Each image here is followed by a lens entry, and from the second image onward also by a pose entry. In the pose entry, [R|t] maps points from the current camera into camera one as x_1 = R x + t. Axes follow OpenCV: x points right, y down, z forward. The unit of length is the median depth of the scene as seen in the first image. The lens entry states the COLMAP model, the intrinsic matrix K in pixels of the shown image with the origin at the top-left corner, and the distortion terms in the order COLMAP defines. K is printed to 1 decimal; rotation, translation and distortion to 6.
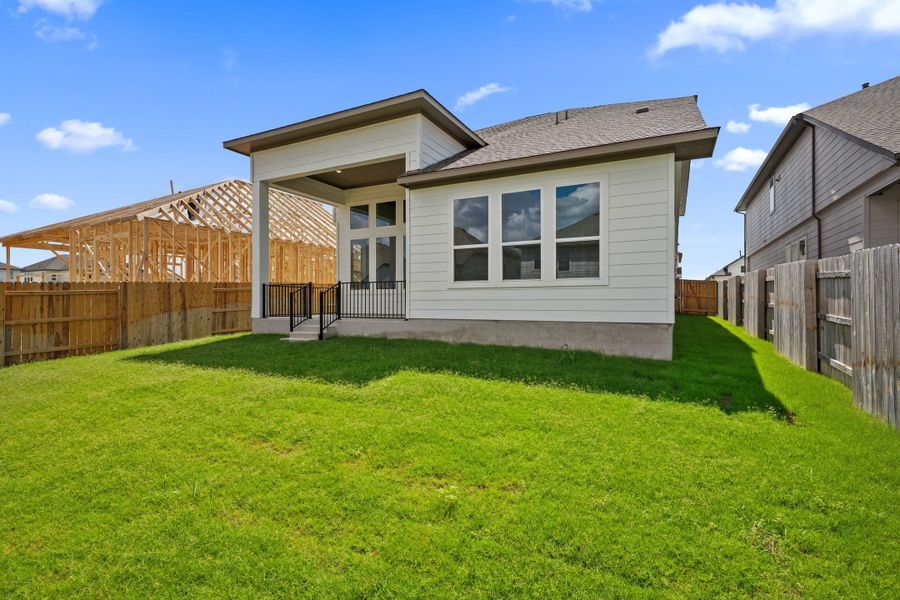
lens RADIAL K [[432.9, 0, 449.3], [0, 432.9, 301.6], [0, 0, 1]] dist [-0.000767, -0.000710]
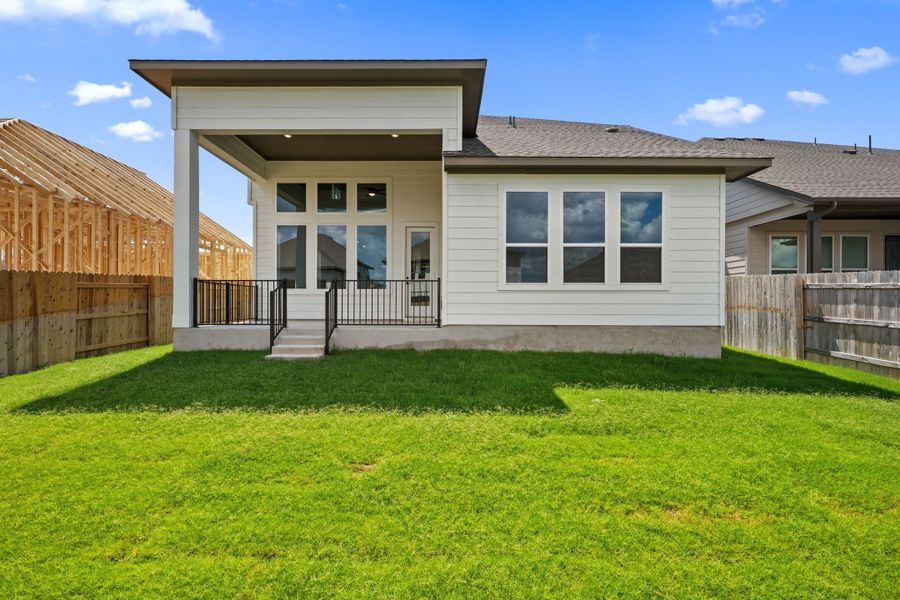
lens RADIAL K [[434.6, 0, 448.5], [0, 434.6, 303.3], [0, 0, 1]] dist [-0.004141, -0.000539]
pose [[0.889224, 0.005497, 0.457439, -0.481607], [-0.004578, 0.999985, -0.003119, -0.000722], [-0.457449, 0.000680, 0.889235, 0.243353]]
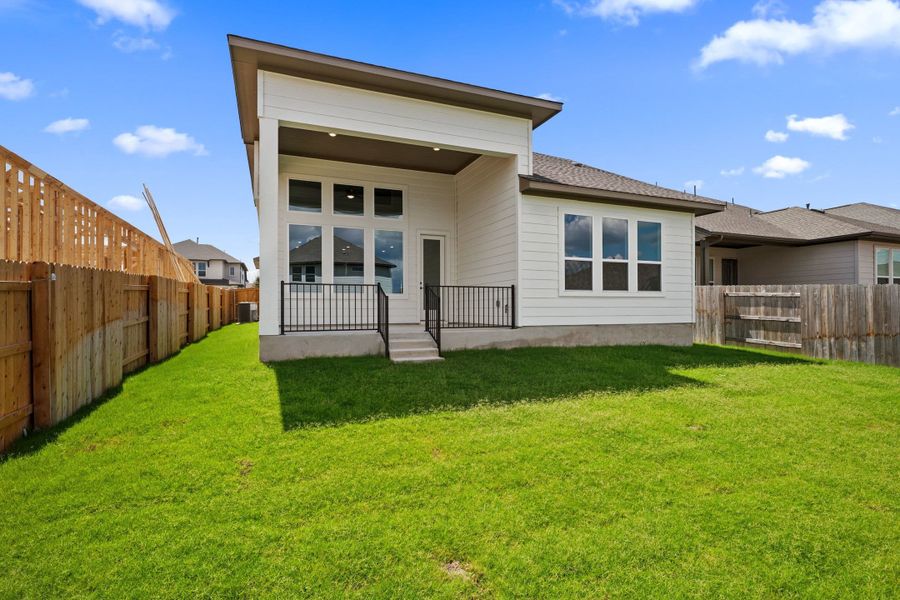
lens RADIAL K [[437.2, 0, 448.4], [0, 437.2, 307.3], [0, 0, 1]] dist [-0.011732, 0.000074]
pose [[0.651329, 0.001745, 0.758794, -0.948827], [0.001261, 0.999993, -0.003382, -0.000350], [-0.758795, 0.003160, 0.651322, 0.490118]]
